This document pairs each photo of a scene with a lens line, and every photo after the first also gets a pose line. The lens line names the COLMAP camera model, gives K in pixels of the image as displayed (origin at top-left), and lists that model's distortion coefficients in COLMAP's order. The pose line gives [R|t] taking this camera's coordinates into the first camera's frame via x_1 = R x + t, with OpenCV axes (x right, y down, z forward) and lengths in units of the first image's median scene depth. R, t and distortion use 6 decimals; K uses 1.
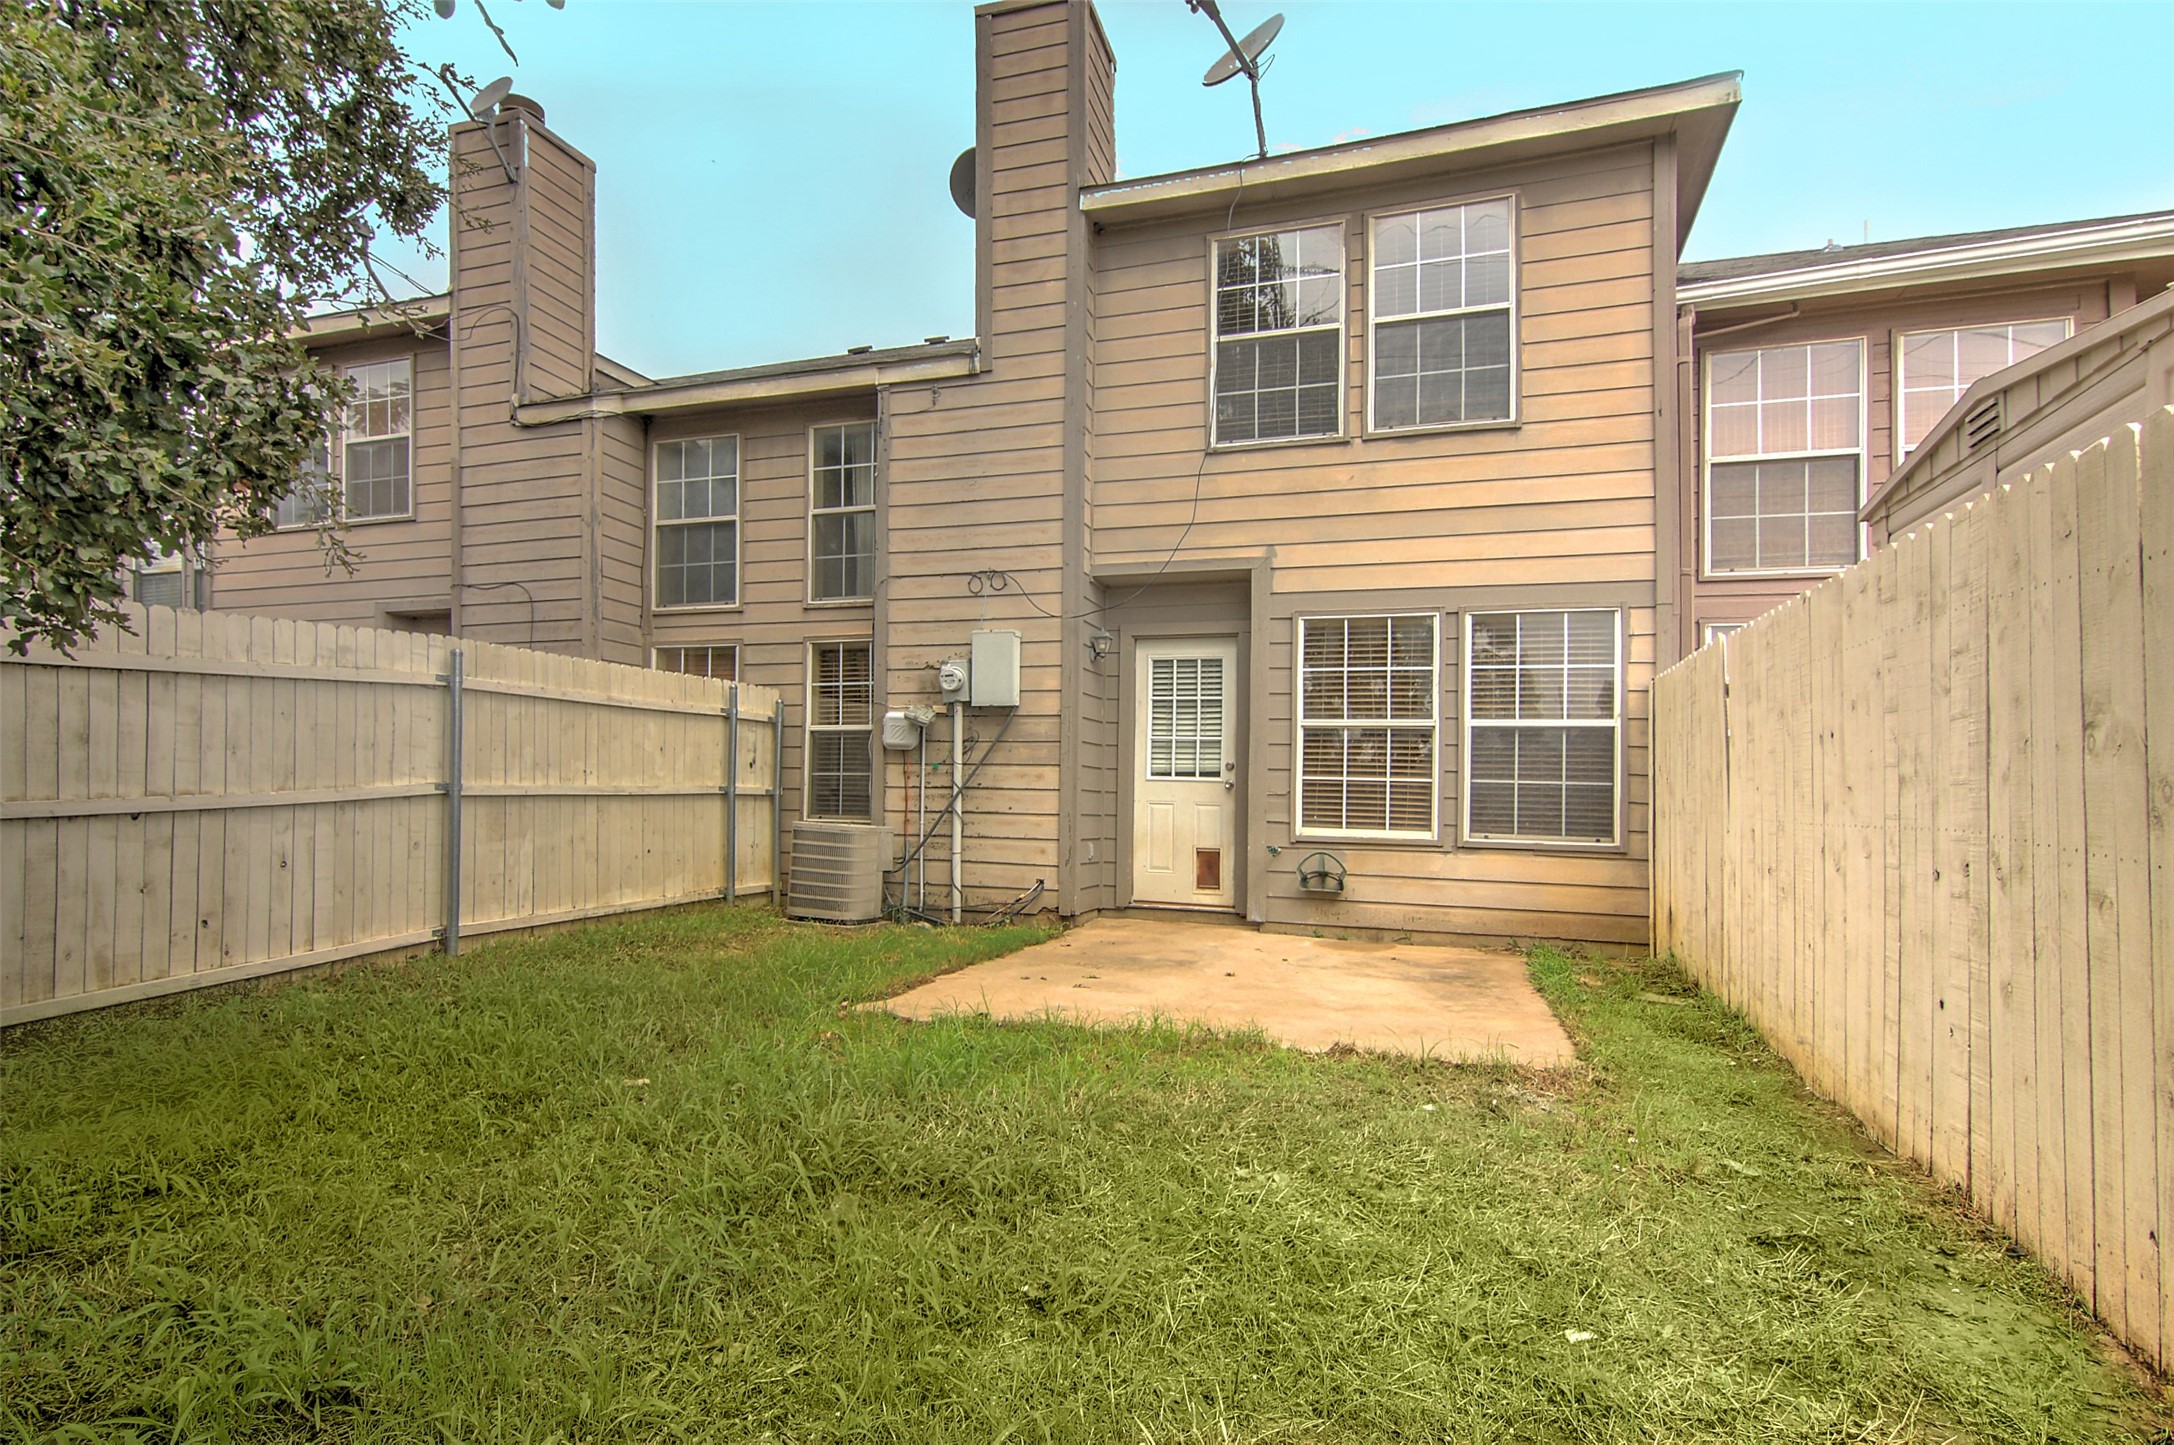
lens RADIAL K [[1052.3, 0, 1084.7], [0, 1052.3, 731.0], [0, 0, 1]] dist [-0.013981, -0.005092]
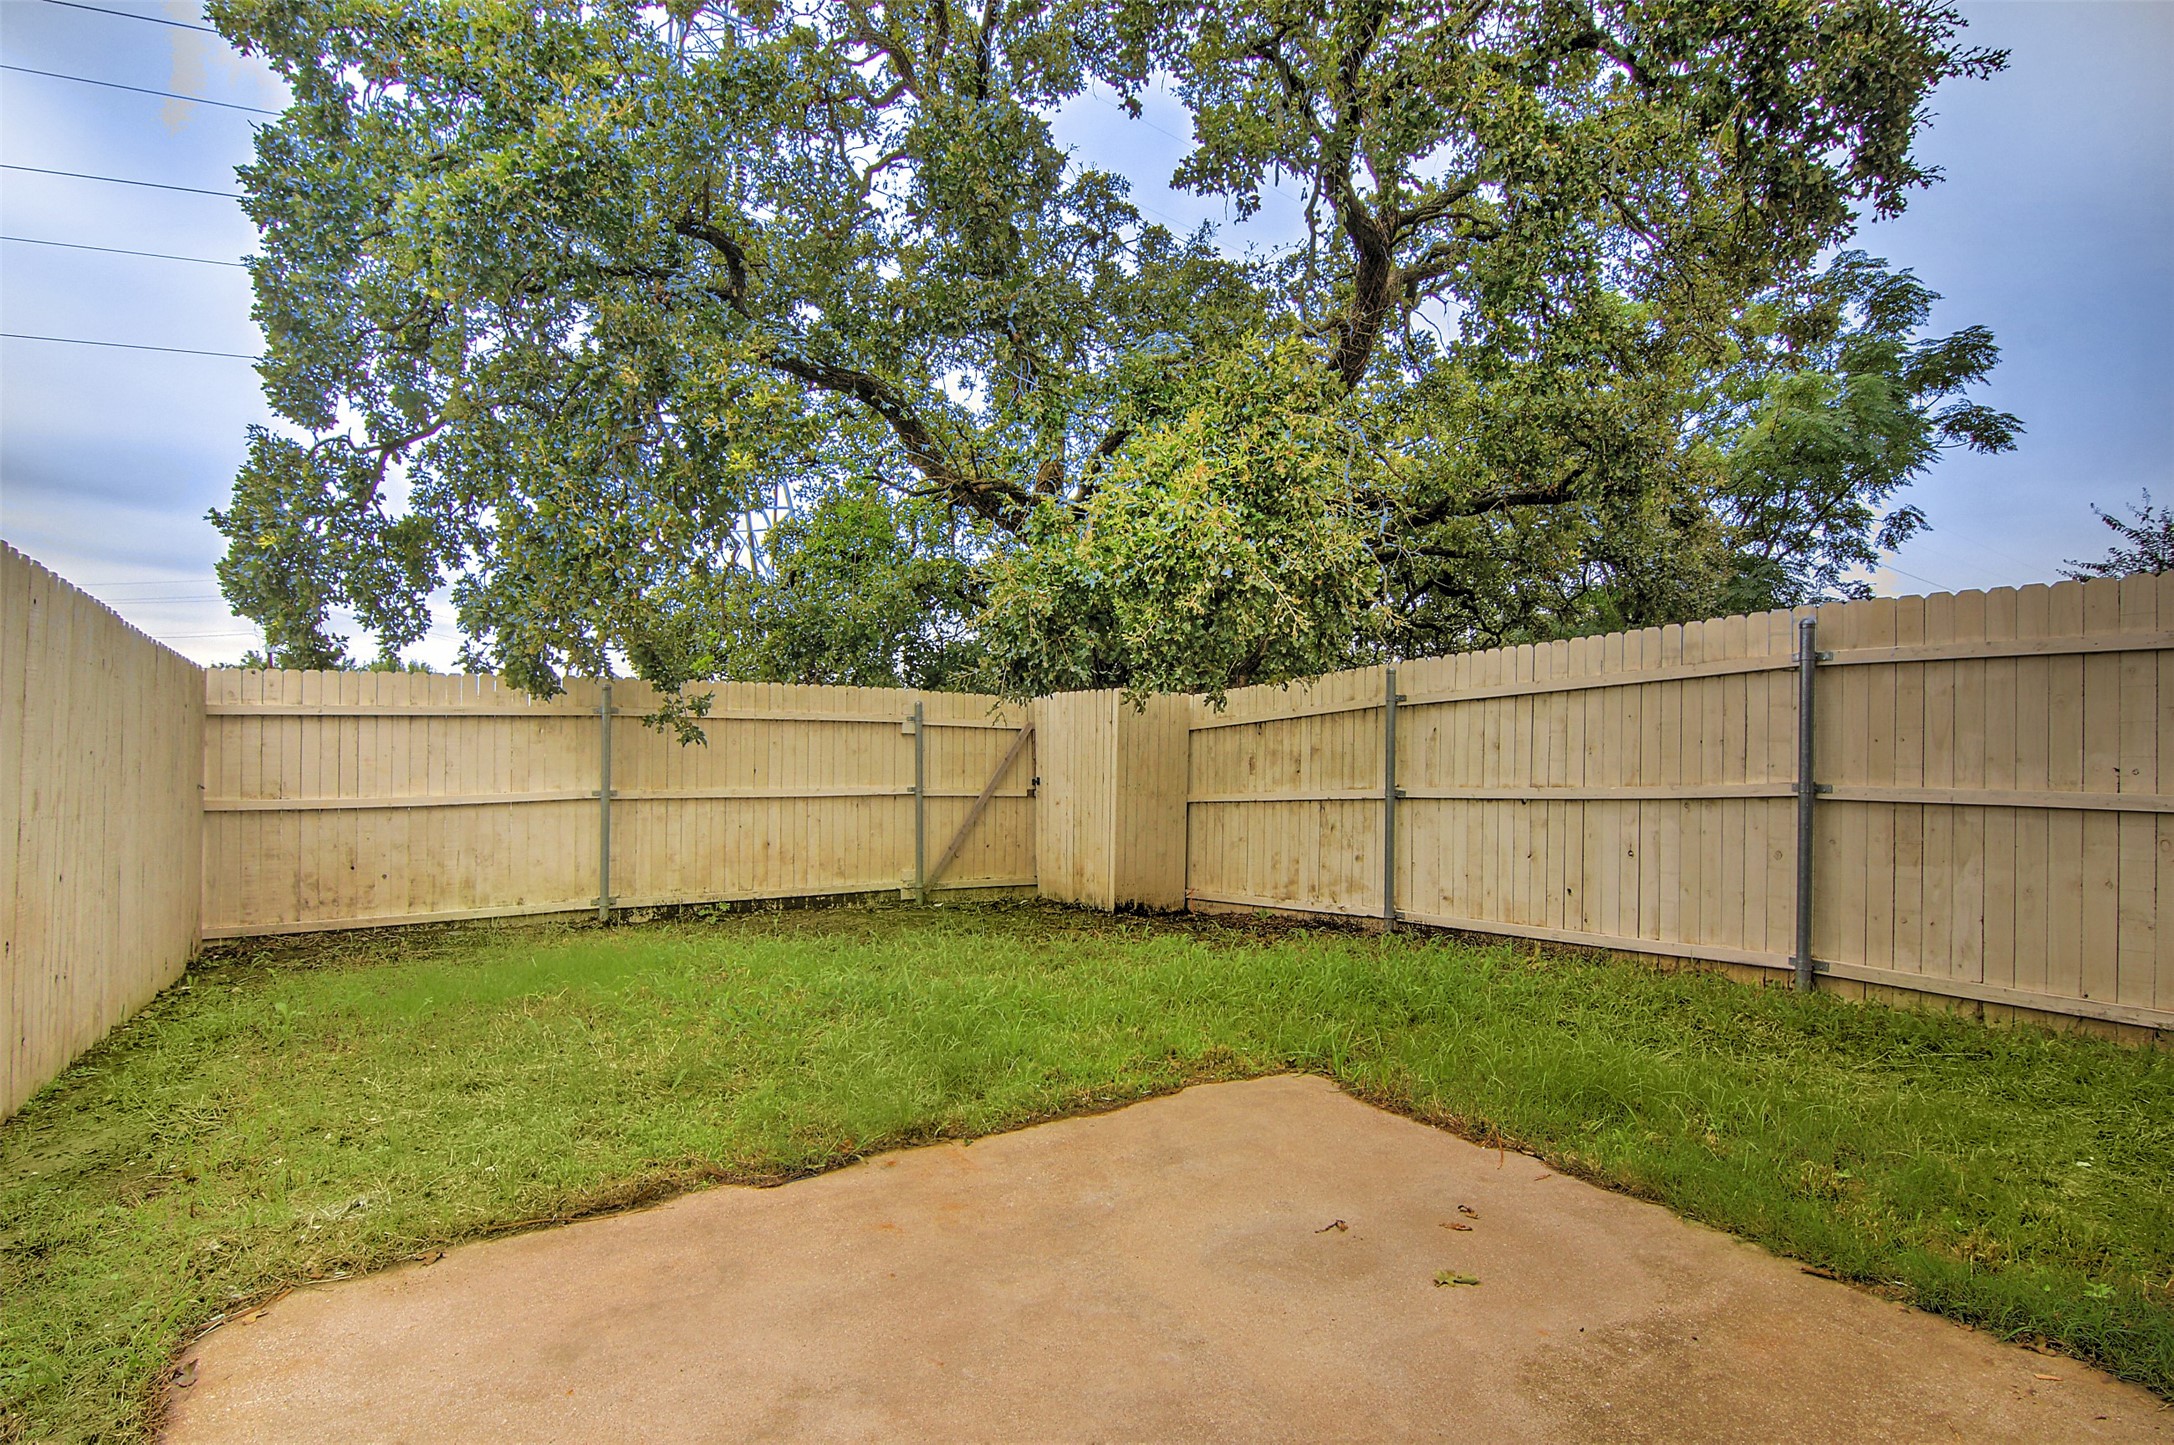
lens RADIAL K [[1052.3, 0, 1084.7], [0, 1052.3, 731.0], [0, 0, 1]] dist [-0.013981, -0.005092]
pose [[-0.646477, -0.007143, -0.762900, 0.419422], [0.044561, 0.997896, -0.047104, 0.023383], [0.761631, -0.064447, -0.644798, 1.193633]]
